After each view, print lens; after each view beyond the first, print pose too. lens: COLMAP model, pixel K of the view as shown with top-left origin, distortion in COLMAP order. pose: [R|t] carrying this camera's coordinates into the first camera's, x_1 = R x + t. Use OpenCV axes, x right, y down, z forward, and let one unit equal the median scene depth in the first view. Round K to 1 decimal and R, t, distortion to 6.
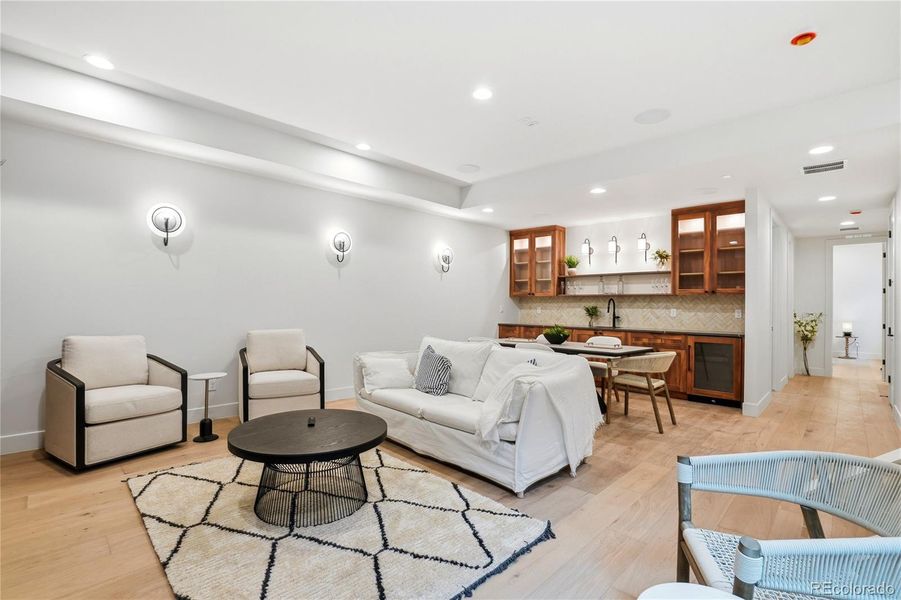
lens RADIAL K [[416.4, 0, 450.5], [0, 416.4, 300.0], [0, 0, 1]] dist [-0.058718, 0.021609]
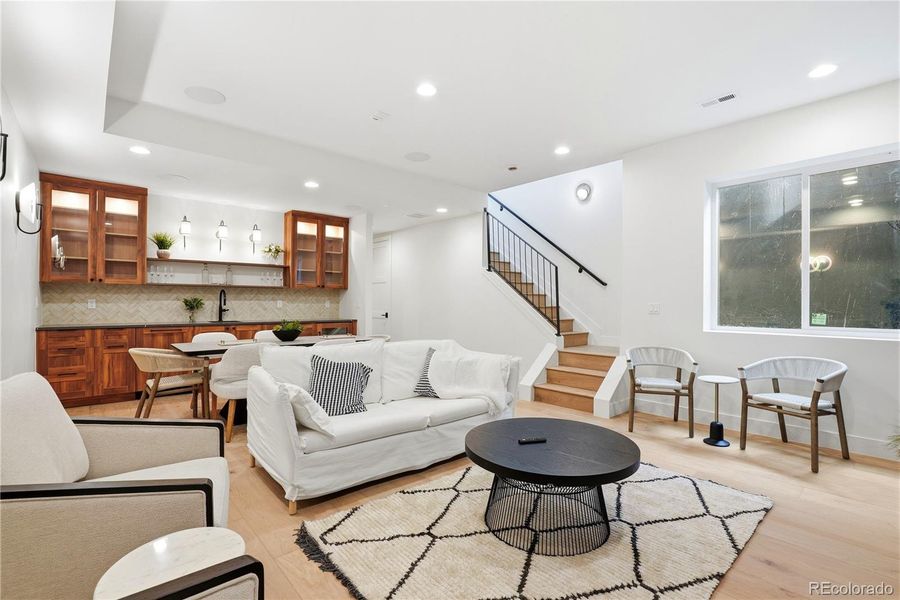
lens RADIAL K [[415.9, 0, 450.0], [0, 415.9, 300.0], [0, 0, 1]] dist [-0.058718, 0.021609]
pose [[0.071966, -0.008601, 0.997370, -0.487591], [-0.019412, 0.999761, 0.010022, 0.000594], [-0.997218, -0.020082, 0.071782, 0.459433]]
